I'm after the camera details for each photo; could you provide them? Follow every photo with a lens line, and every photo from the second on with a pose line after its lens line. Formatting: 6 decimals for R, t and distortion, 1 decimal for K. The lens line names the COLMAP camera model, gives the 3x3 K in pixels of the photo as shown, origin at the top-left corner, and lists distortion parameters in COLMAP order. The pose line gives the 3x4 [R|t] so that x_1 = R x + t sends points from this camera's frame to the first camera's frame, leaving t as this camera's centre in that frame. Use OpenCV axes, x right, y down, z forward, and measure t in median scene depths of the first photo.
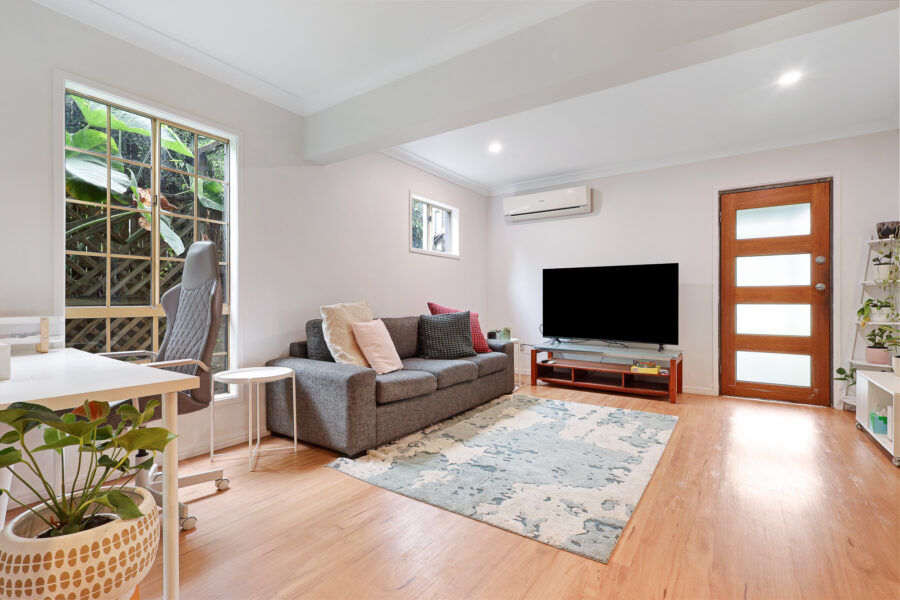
lens RADIAL K [[420.2, 0, 448.0], [0, 420.2, 312.6], [0, 0, 1]] dist [0.001243, 0.001039]
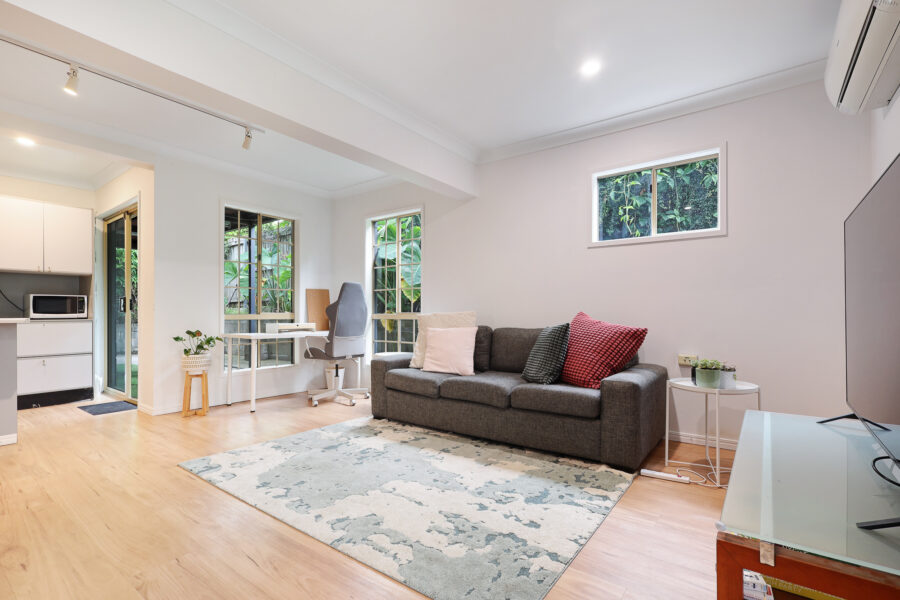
lens RADIAL K [[420.2, 0, 448.0], [0, 420.2, 312.6], [0, 0, 1]] dist [0.001243, 0.001039]
pose [[-0.039171, 0.000065, -0.999233, 1.124921], [-0.027559, 0.999620, 0.001145, -0.027295], [0.998852, 0.027583, -0.039154, 1.186967]]
